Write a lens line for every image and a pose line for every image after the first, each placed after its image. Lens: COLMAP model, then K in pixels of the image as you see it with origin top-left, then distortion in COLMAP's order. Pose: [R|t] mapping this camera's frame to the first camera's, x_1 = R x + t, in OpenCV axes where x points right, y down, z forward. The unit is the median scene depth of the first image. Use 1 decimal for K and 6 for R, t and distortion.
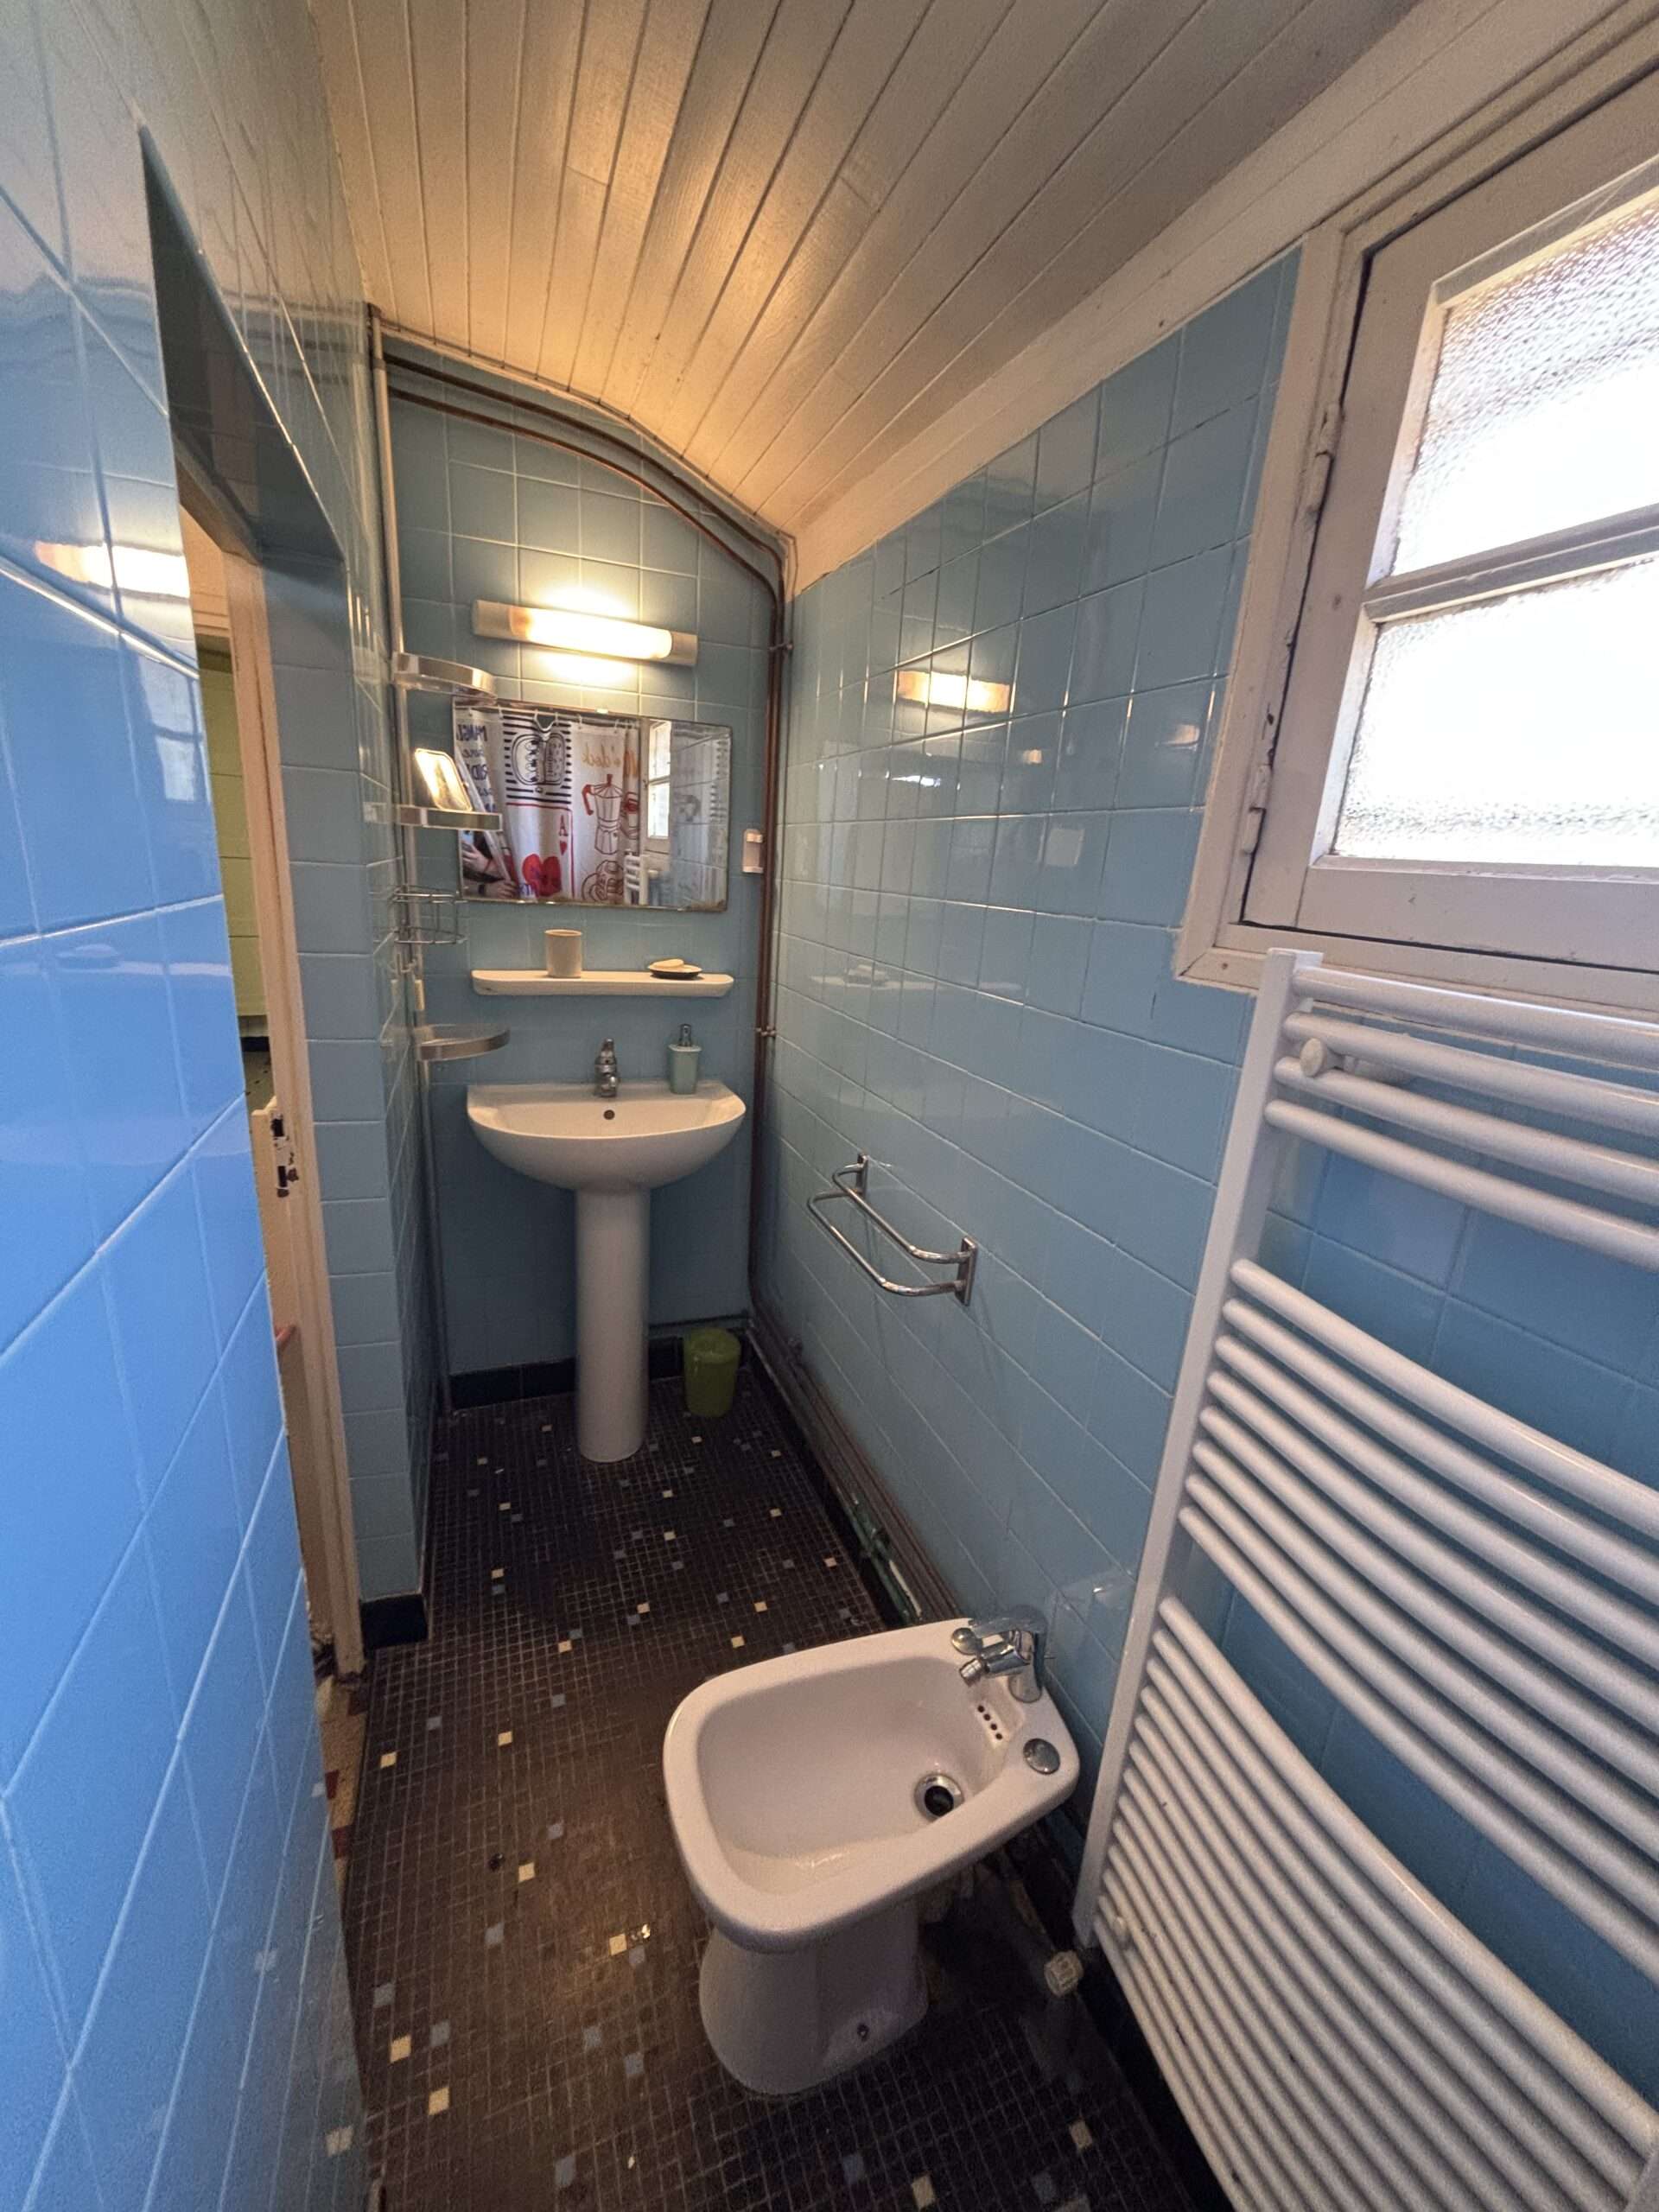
lens RADIAL K [[887.2, 0, 824.3], [0, 887.2, 1107.3], [0, 0, 1]] dist [0.001857, 0.000347]
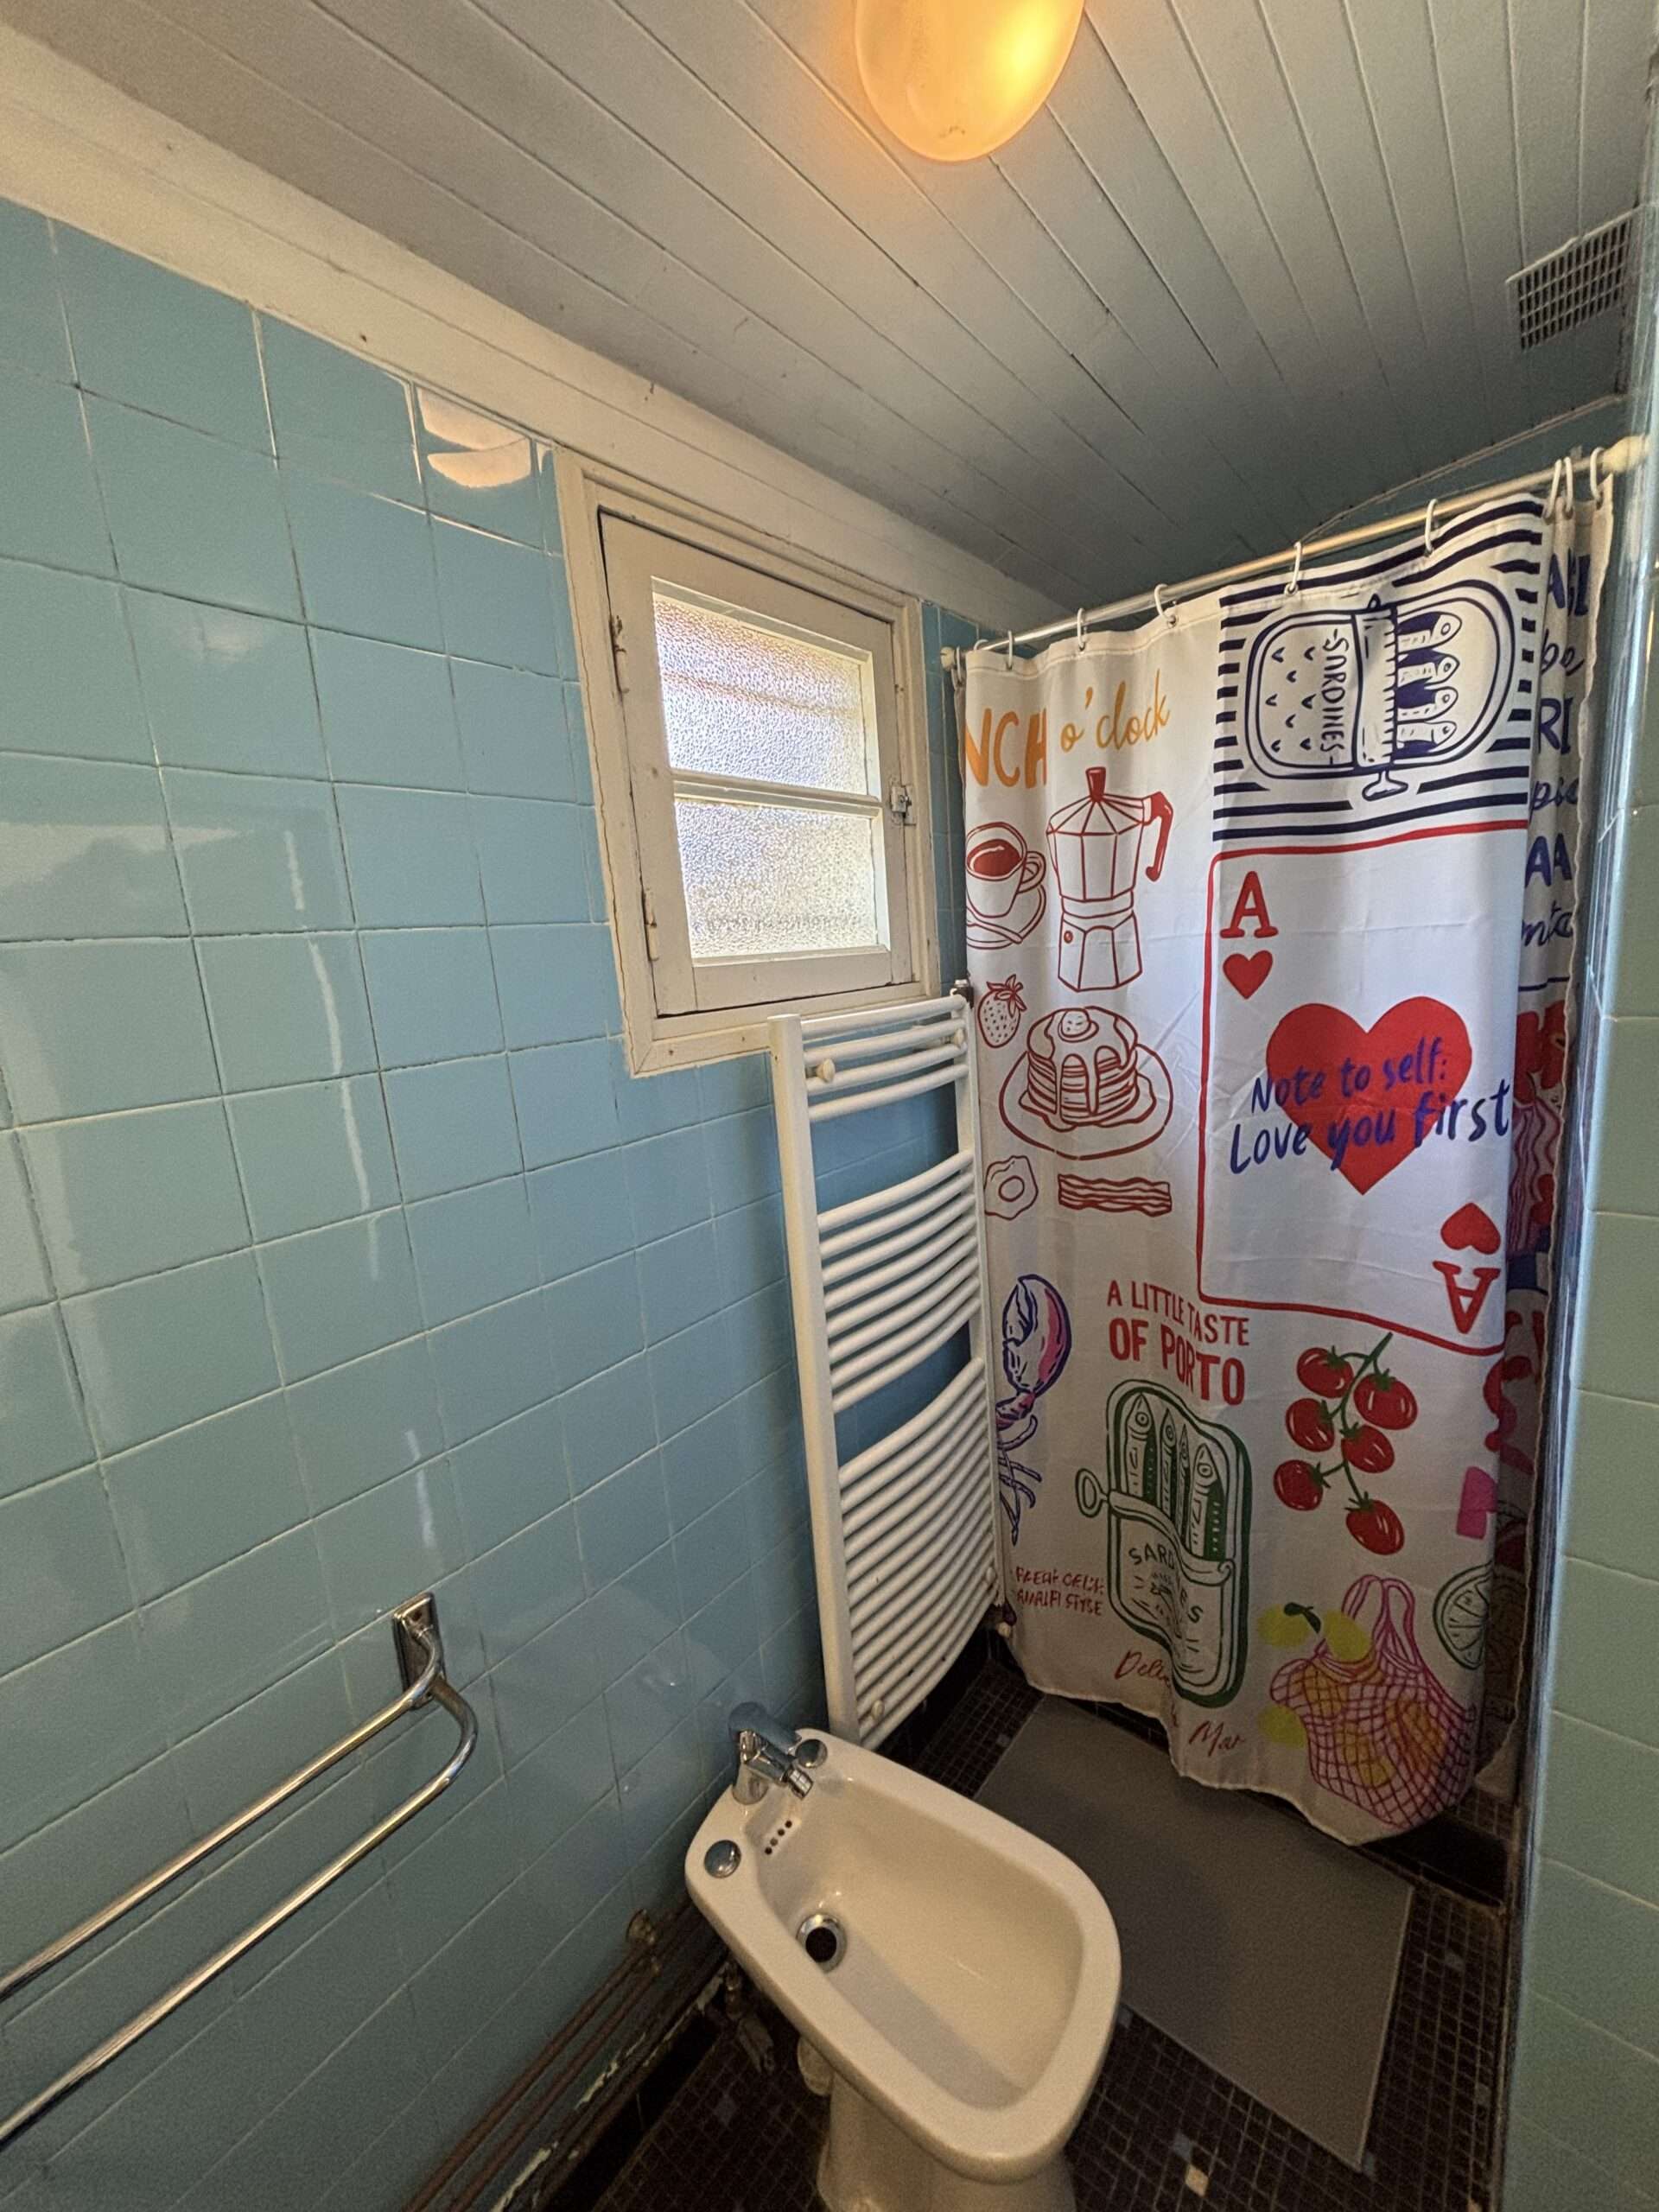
lens RADIAL K [[887.2, 0, 826.7], [0, 887.2, 1116.0], [0, 0, 1]] dist [0.001857, 0.000347]
pose [[-0.506433, -0.185533, 0.842083, -0.756386], [0.273100, 0.891791, 0.360729, -0.511828], [-0.817889, 0.412657, -0.400963, 1.509337]]
